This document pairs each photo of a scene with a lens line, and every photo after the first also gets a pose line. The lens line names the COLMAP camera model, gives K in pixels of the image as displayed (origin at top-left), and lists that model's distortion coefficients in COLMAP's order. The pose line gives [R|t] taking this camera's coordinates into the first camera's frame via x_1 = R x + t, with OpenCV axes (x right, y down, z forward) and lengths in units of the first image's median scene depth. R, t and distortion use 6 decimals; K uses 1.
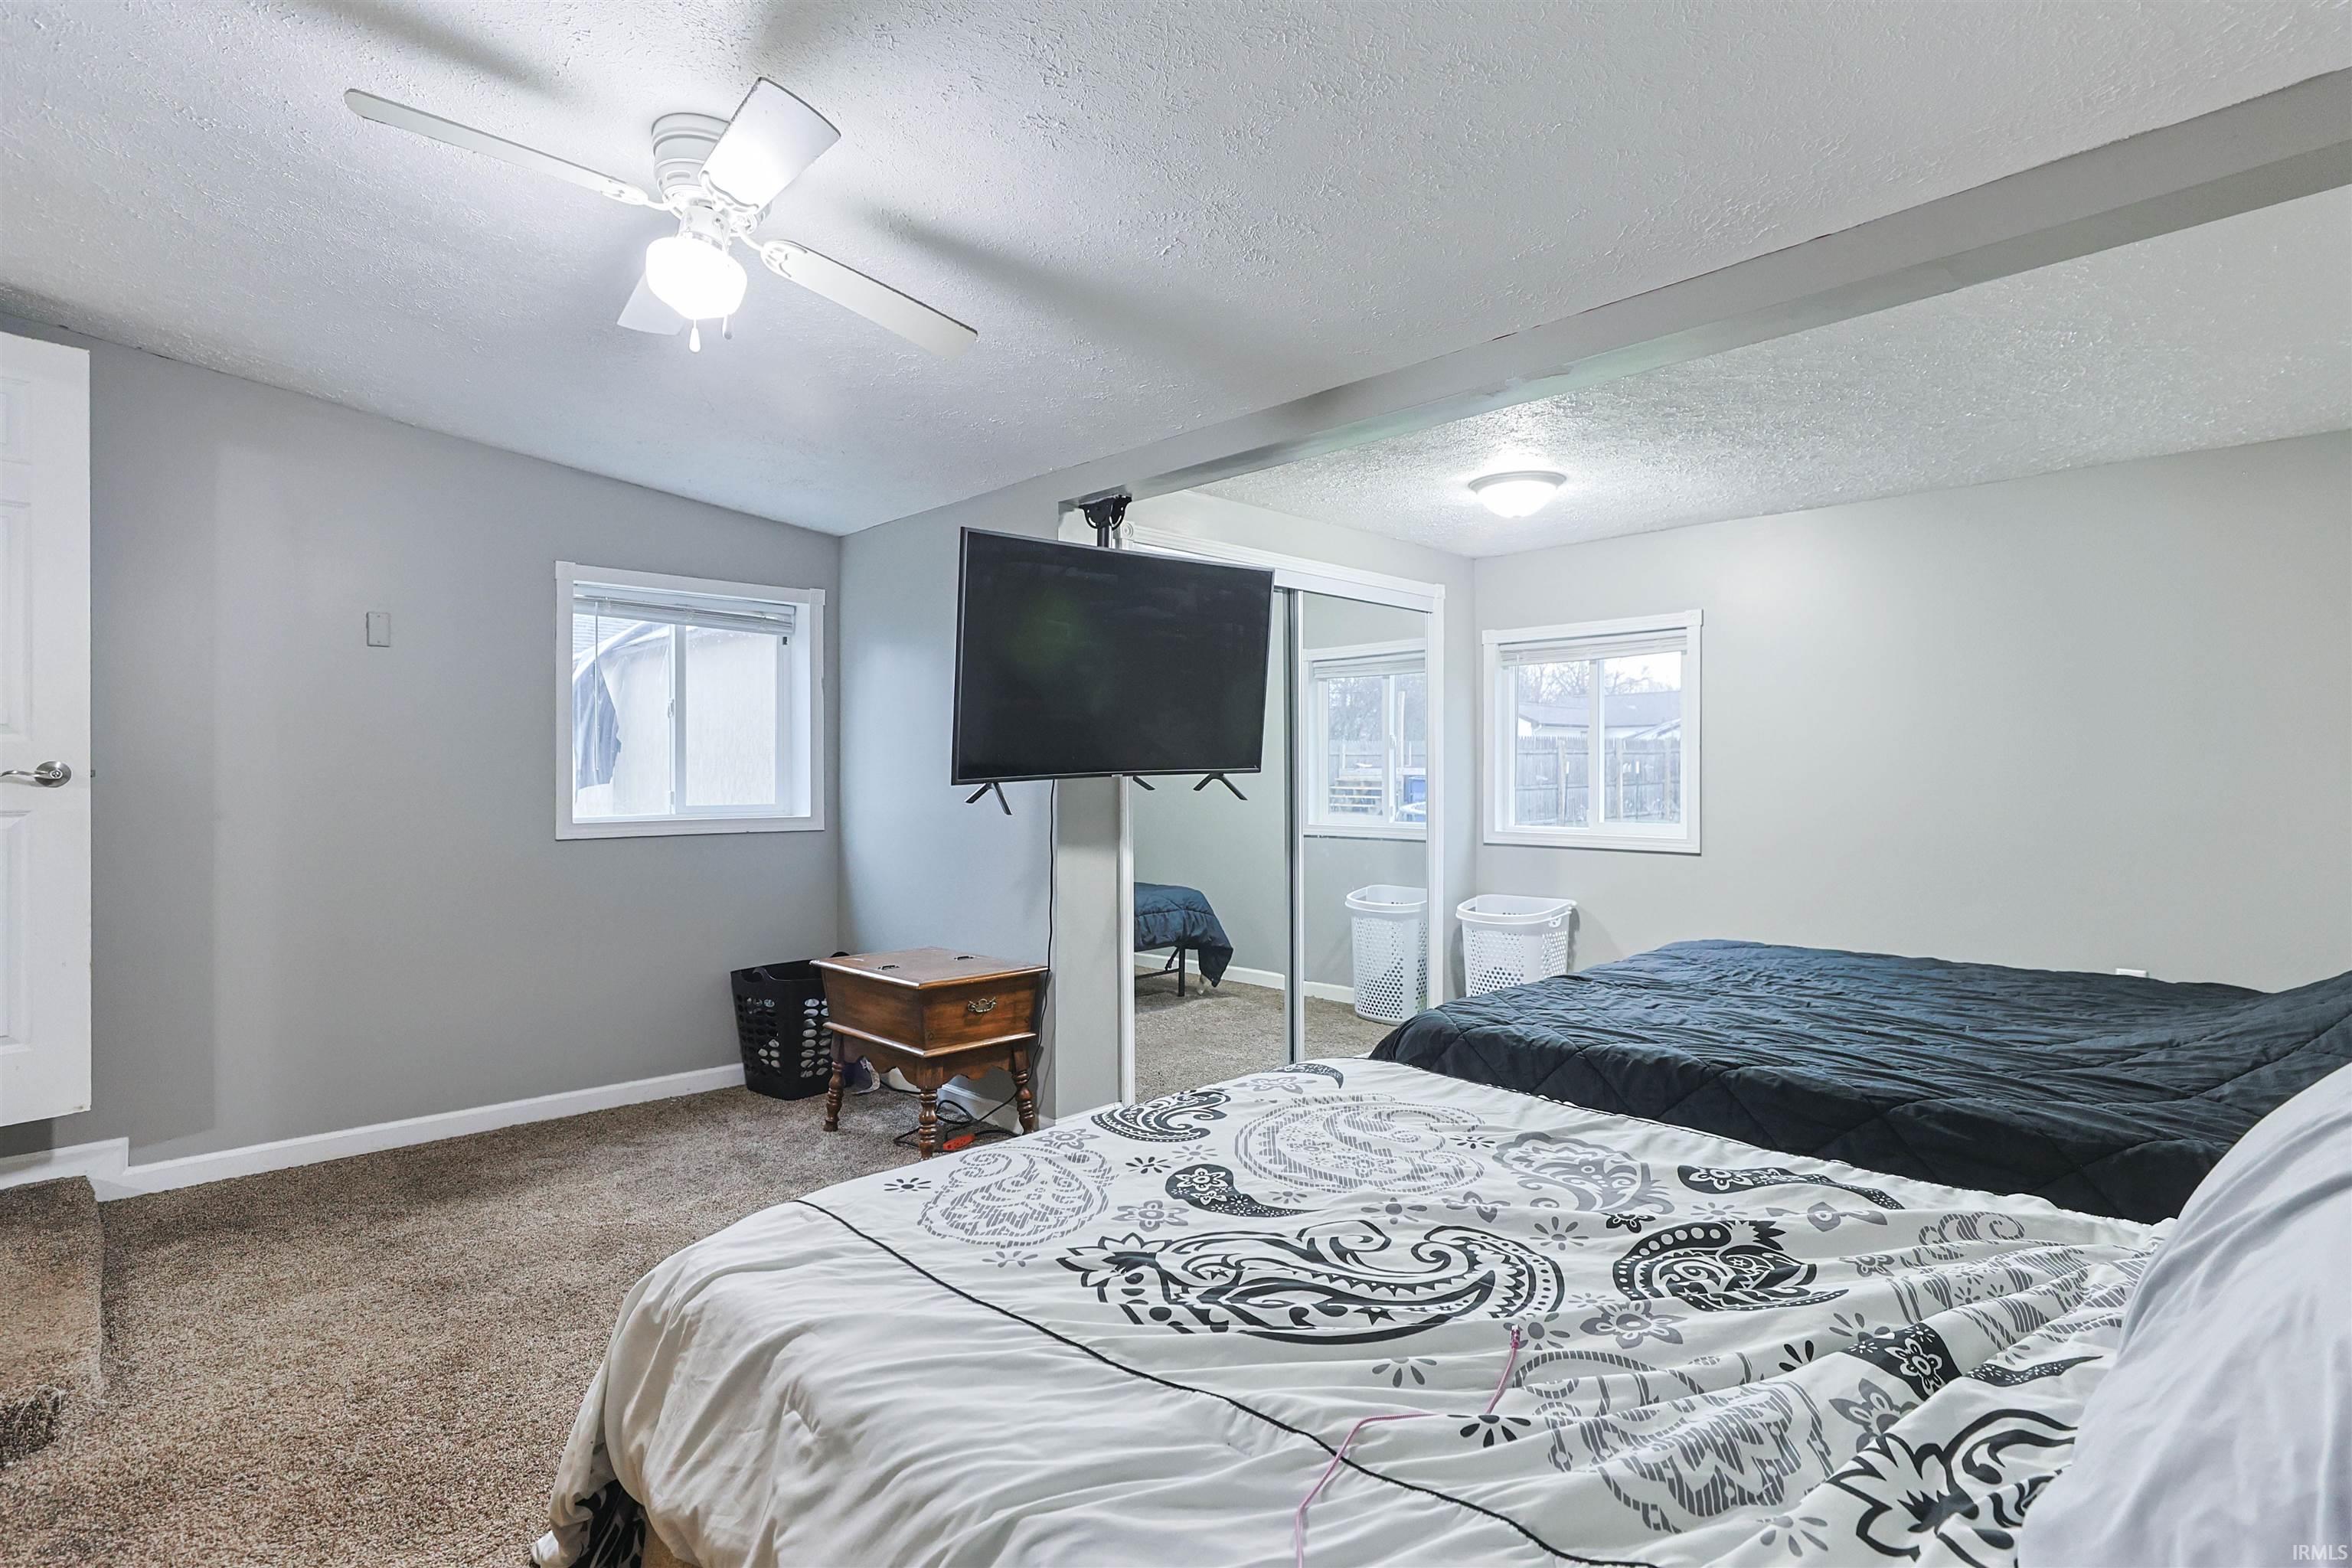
lens RADIAL K [[1144.9, 0, 1174.2], [0, 1144.9, 767.1], [0, 0, 1]] dist [-0.015054, 0.000614]
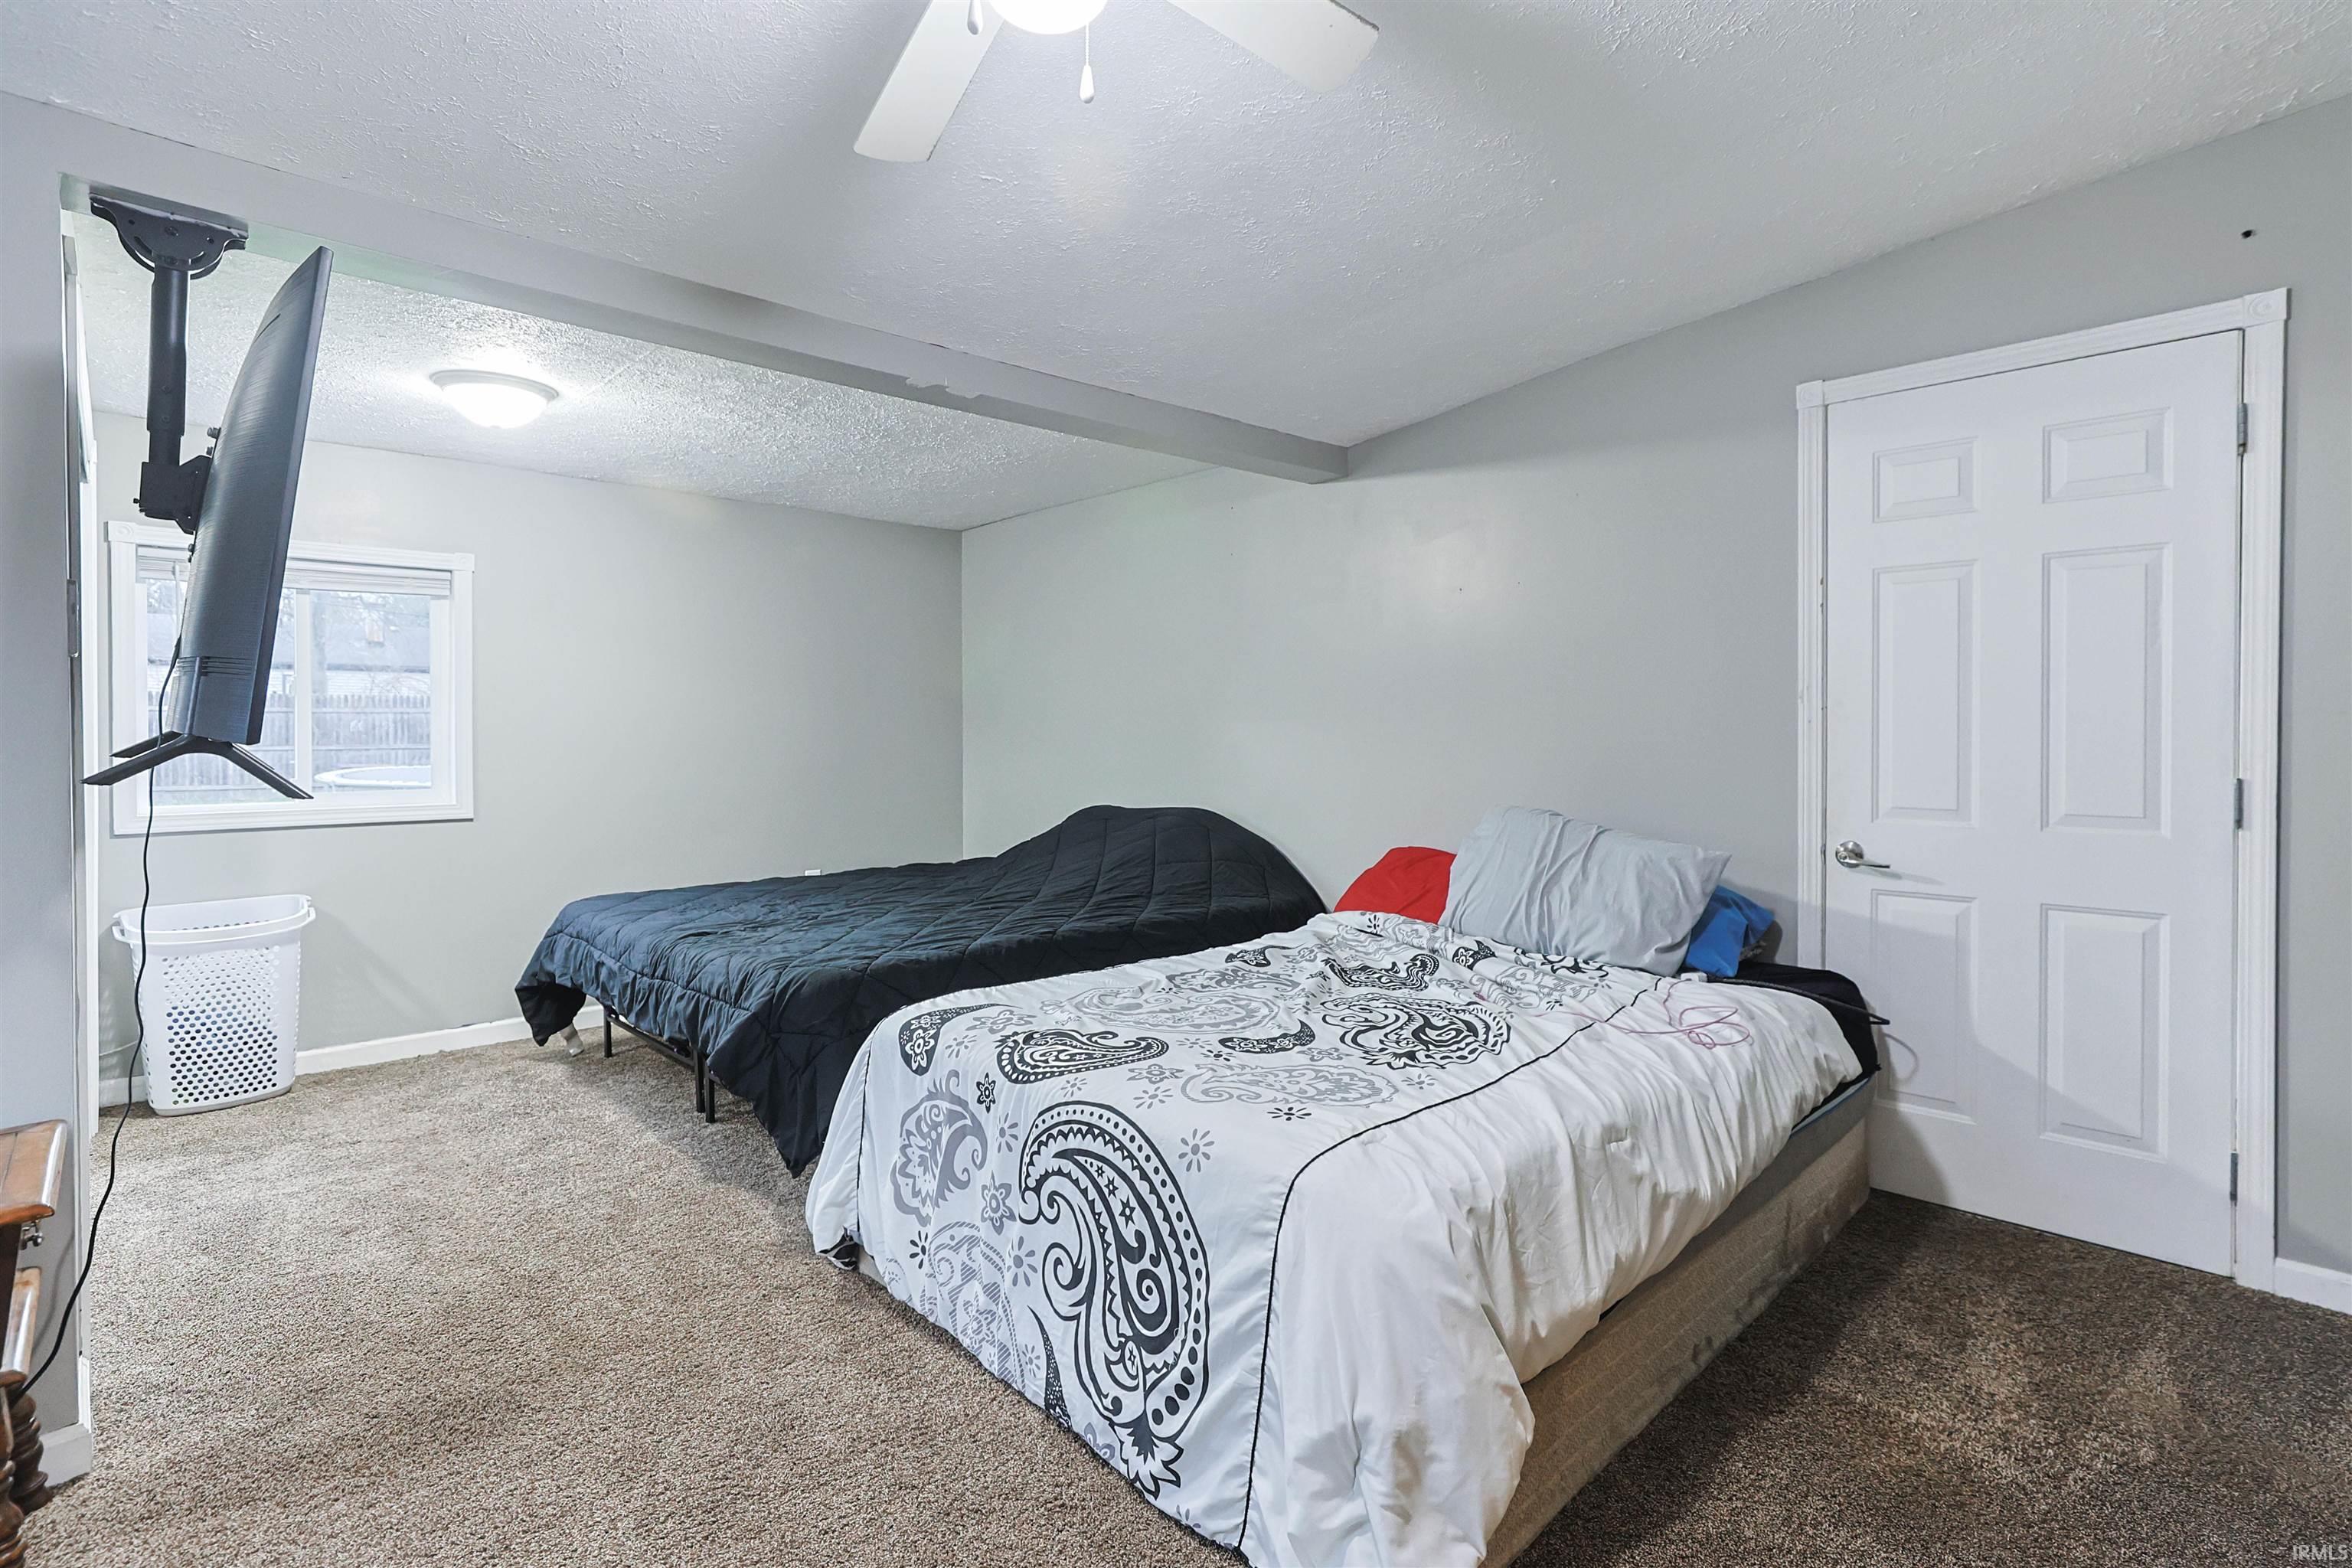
lens RADIAL K [[1115.9, 0, 1185.9], [0, 1115.9, 782.5], [0, 0, 1]] dist [-0.020596, 0.013445]
pose [[-0.011035, -0.031004, 0.999458, -1.148485], [-0.017939, 0.999364, 0.030803, 0.018090], [-0.999778, -0.017589, -0.011584, 0.998632]]
